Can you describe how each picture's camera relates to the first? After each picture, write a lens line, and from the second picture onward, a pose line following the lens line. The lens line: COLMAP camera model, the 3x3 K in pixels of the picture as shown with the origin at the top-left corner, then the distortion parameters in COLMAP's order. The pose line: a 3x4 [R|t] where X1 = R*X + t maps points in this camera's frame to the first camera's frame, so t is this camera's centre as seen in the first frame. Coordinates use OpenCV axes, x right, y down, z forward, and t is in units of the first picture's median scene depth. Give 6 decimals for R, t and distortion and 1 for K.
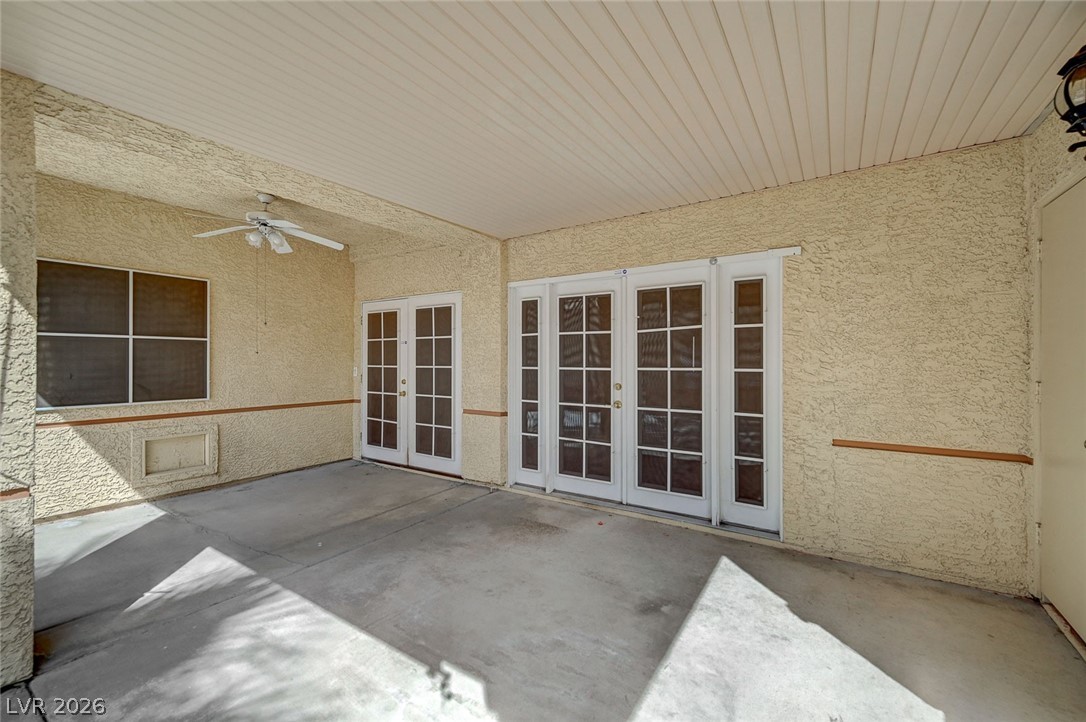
lens RADIAL K [[458.4, 0, 533.4], [0, 458.4, 361.5], [0, 0, 1]] dist [-0.001427, -0.000027]
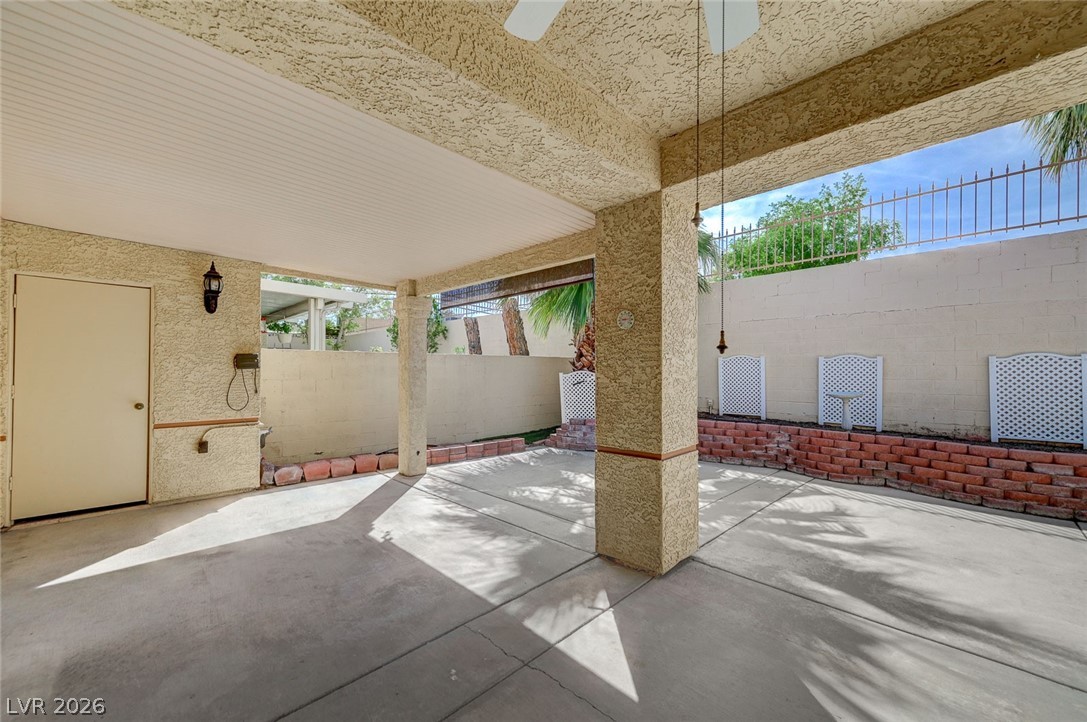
lens RADIAL K [[422.7, 0, 540.8], [0, 422.7, 364.7], [0, 0, 1]] dist [-0.001161, 0.000104]
pose [[-0.982853, -0.001250, 0.184384, -0.579012], [-0.003095, 0.999948, -0.009716, -0.008683], [-0.184362, -0.010120, -0.982806, 1.310538]]
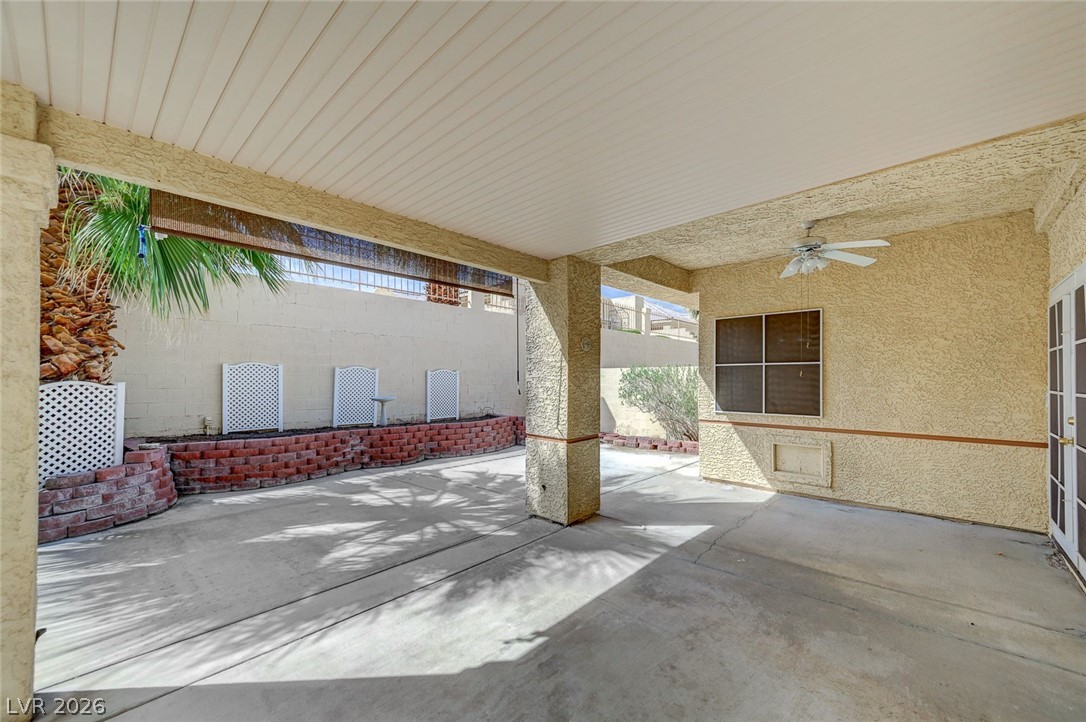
lens RADIAL K [[422.3, 0, 549.7], [0, 422.3, 377.8], [0, 0, 1]] dist [-0.001161, 0.000104]
pose [[-0.151435, -0.004626, -0.988456, 0.465459], [-0.002706, 0.999987, -0.004265, -0.007322], [0.988463, 0.002029, -0.151446, 0.612960]]
